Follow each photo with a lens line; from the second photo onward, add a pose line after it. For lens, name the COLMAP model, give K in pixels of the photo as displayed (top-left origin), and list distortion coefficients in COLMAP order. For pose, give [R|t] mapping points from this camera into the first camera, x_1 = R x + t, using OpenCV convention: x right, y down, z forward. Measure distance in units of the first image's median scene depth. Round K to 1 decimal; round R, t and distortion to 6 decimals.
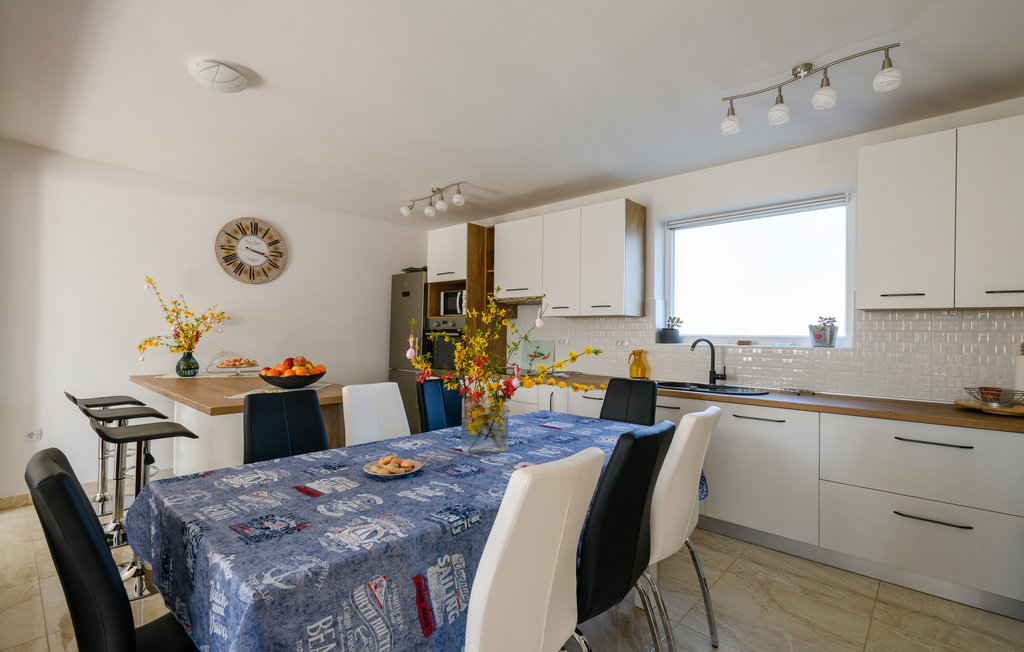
lens RADIAL K [[454.4, 0, 515.8], [0, 454.4, 329.8], [0, 0, 1]] dist [-0.000026, -0.000248]
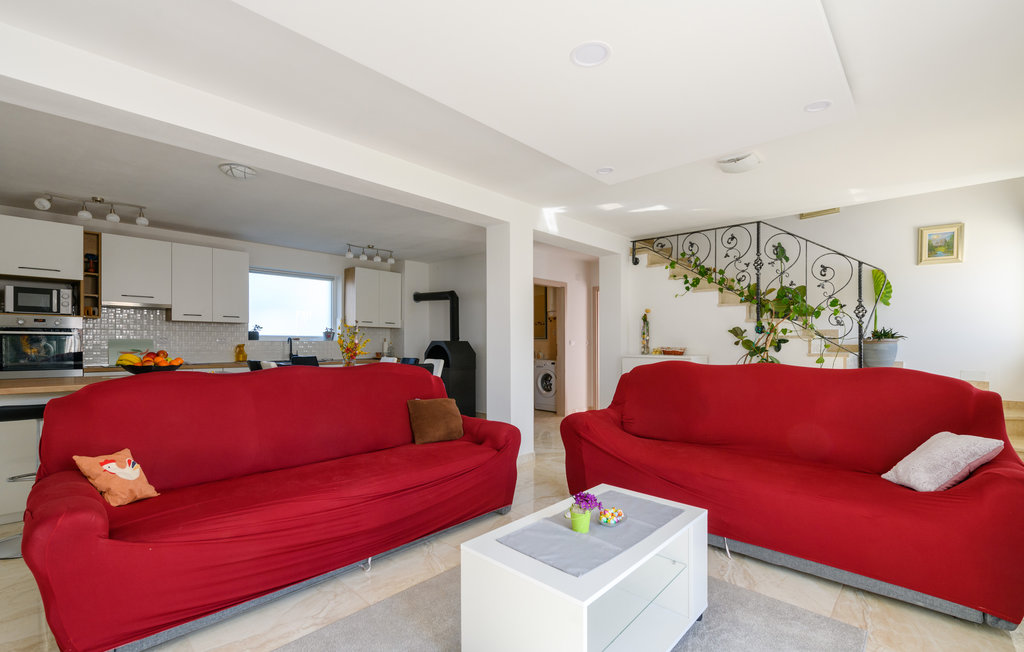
lens RADIAL K [[455.8, 0, 508.8], [0, 455.8, 344.0], [0, 0, 1]] dist [-0.001165, -0.000179]
pose [[0.028360, -0.011602, 0.999530, -1.206606], [-0.010735, 0.999871, 0.011911, 0.012244], [-0.999540, -0.011067, 0.028231, -0.001512]]
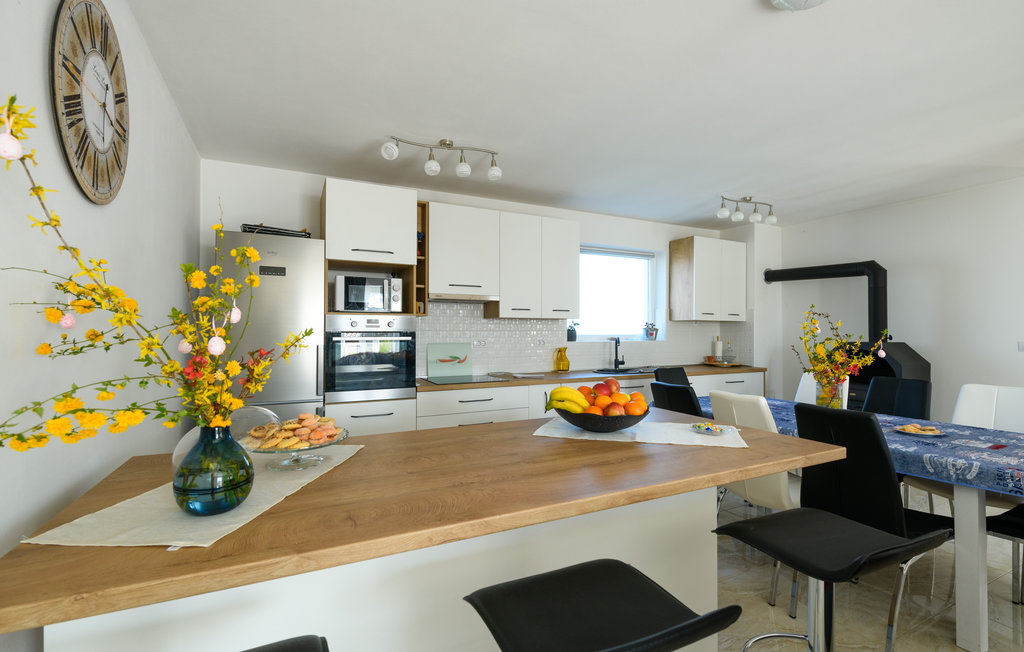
lens RADIAL K [[454.4, 0, 515.8], [0, 454.4, 329.8], [0, 0, 1]] dist [-0.000026, -0.000248]
pose [[0.368631, -0.005678, 0.929559, -0.810266], [-0.000570, 0.999980, 0.006334, -0.009144], [-0.929576, -0.002865, 0.368620, 0.607752]]
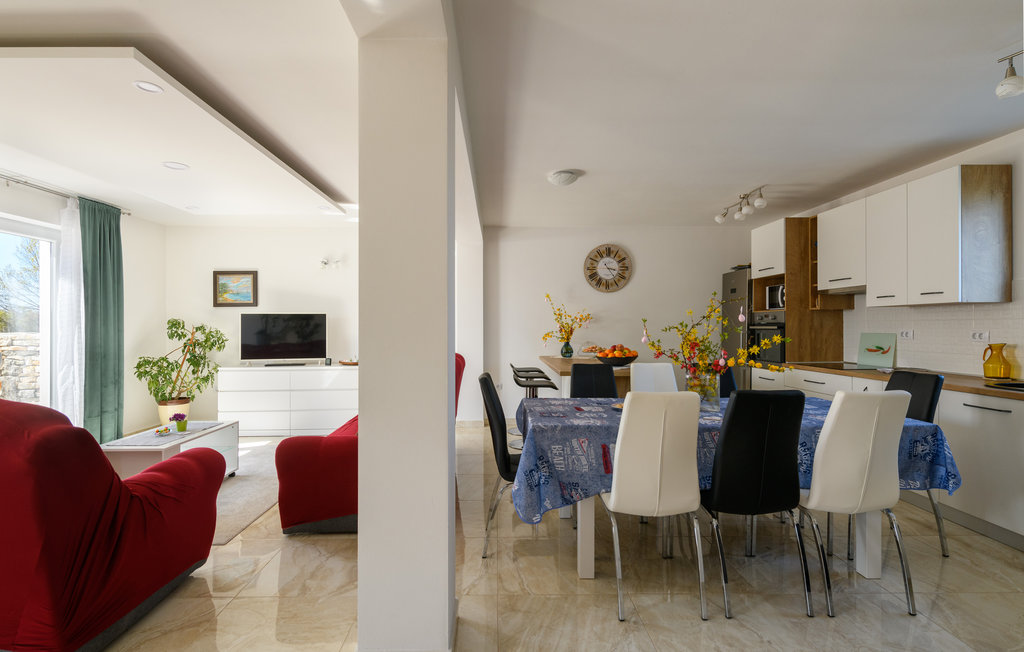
lens RADIAL K [[454.4, 0, 515.8], [0, 454.4, 329.8], [0, 0, 1]] dist [-0.000026, -0.000248]
pose [[0.695093, -0.010016, -0.718850, 0.220422], [0.018055, 0.999831, 0.003527, 0.001106], [0.718693, -0.015430, 0.695156, -0.158277]]
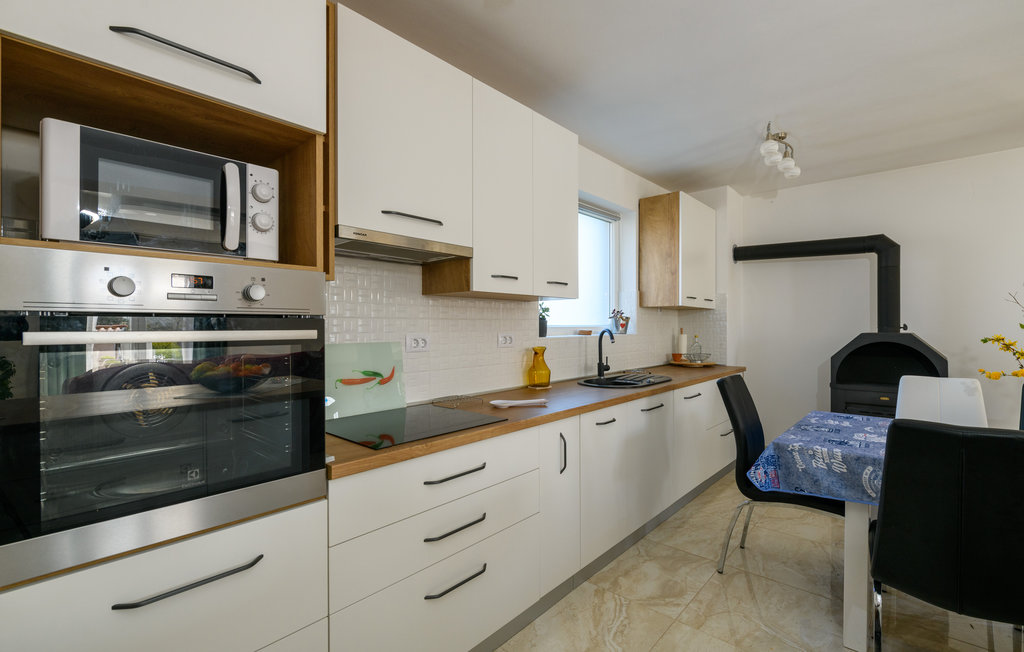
lens RADIAL K [[452.2, 0, 488.5], [0, 452.2, 327.7], [0, 0, 1]] dist [-0.001248, -0.000157]
pose [[0.025922, -0.012338, 0.999588, -0.412488], [0.000710, 0.999924, 0.012324, 0.003905], [-0.999664, 0.000390, 0.025929, 0.960771]]
